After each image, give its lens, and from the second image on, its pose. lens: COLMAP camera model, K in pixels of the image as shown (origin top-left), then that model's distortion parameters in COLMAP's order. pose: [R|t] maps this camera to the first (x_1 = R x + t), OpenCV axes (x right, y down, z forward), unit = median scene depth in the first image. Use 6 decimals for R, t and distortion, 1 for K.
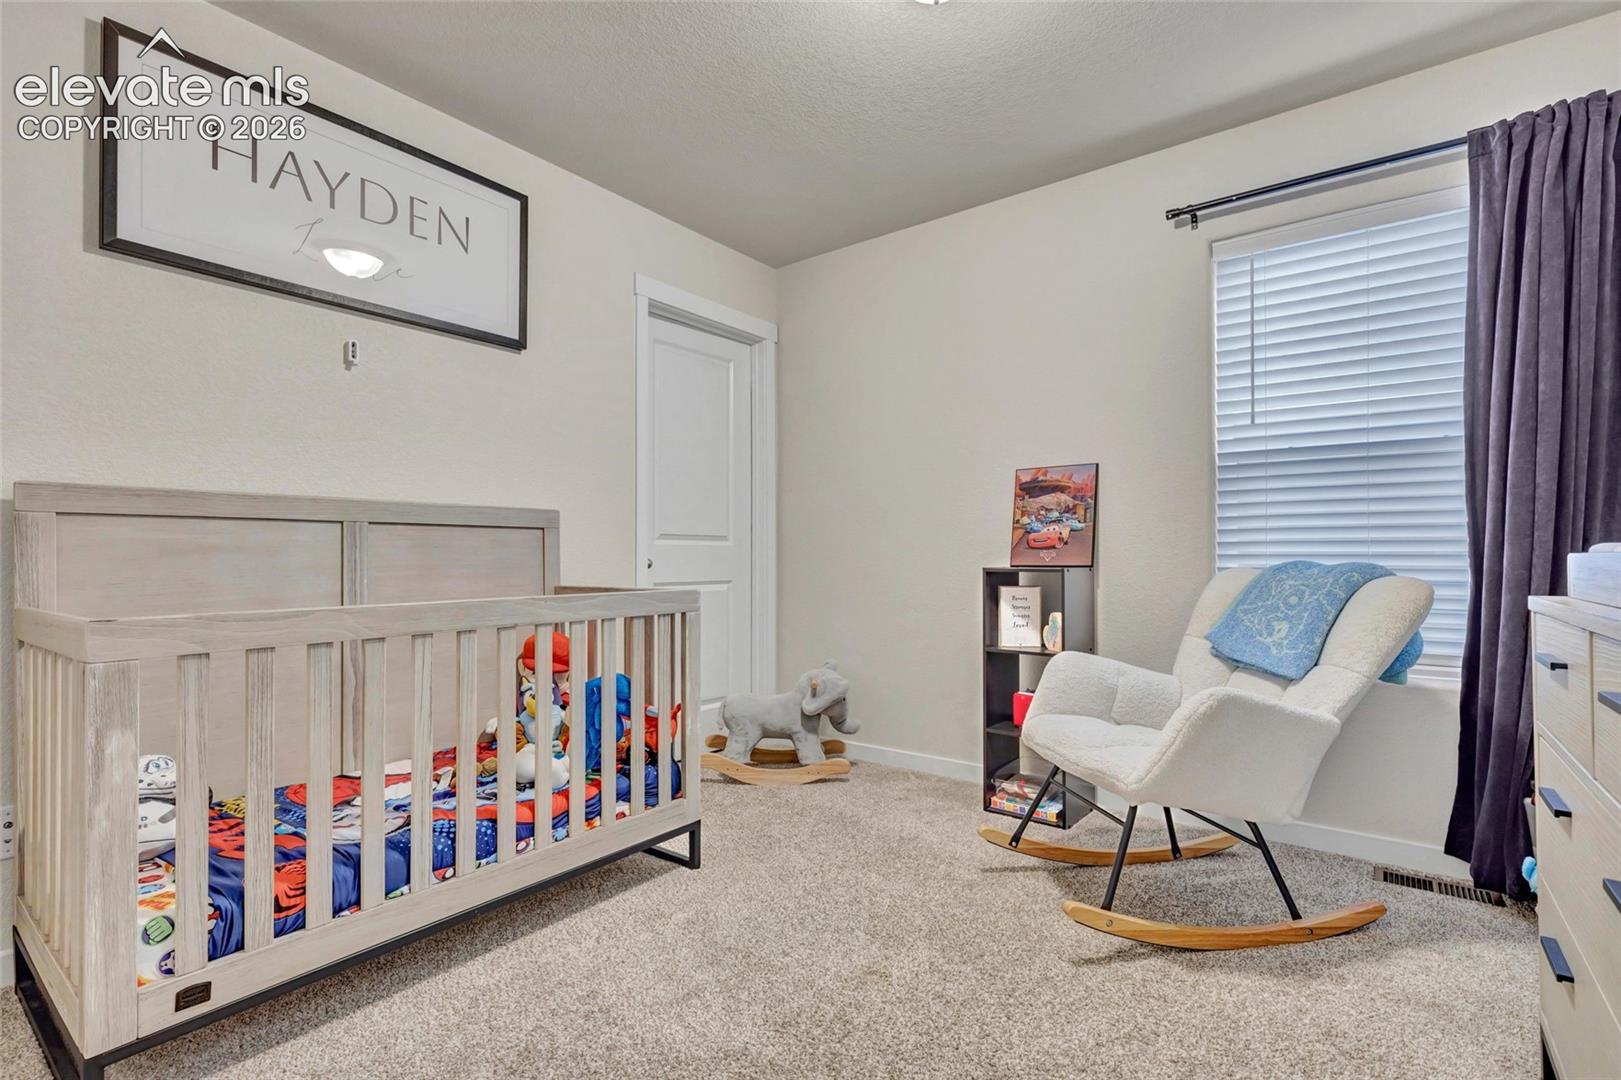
lens RADIAL K [[741.8, 0, 815.7], [0, 741.8, 553.6], [0, 0, 1]] dist [0.009659, -0.001798]
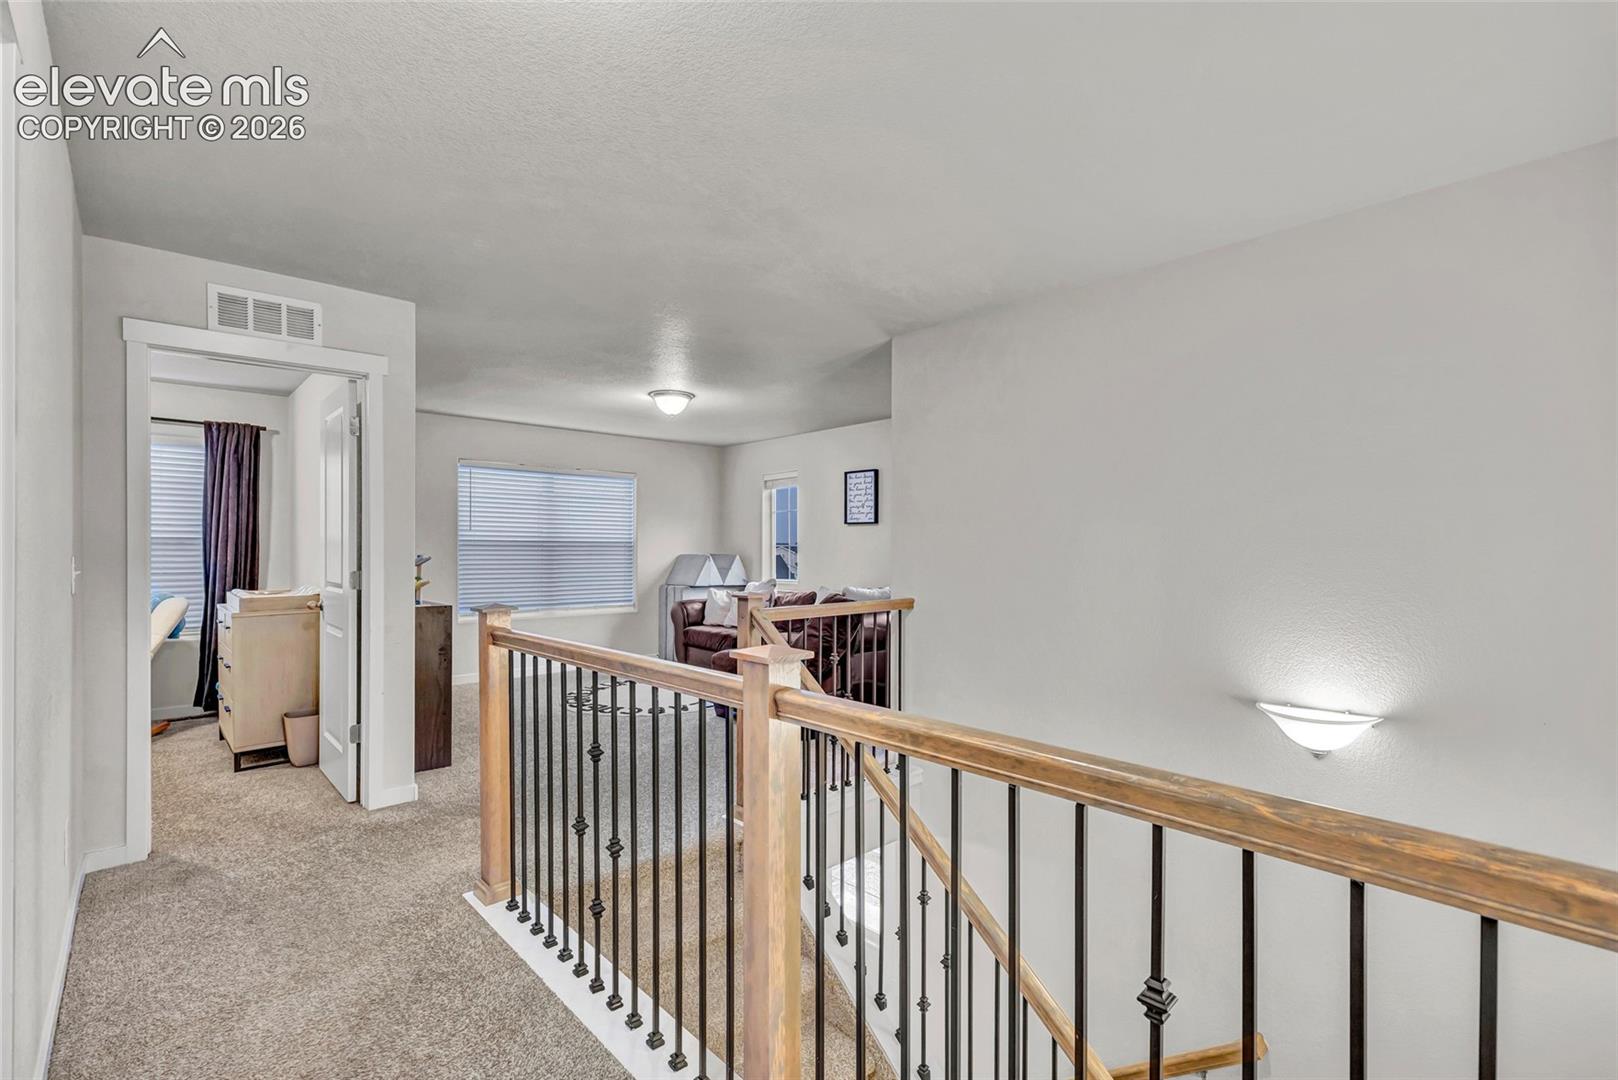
lens RADIAL K [[740.4, 0, 808.9], [0, 740.4, 546.6], [0, 0, 1]] dist [0.009659, -0.001798]
pose [[0.181629, 0.004291, 0.983358, -1.286173], [-0.006857, 0.999972, -0.003097, -0.143064], [-0.983343, -0.006180, 0.181653, -1.535565]]
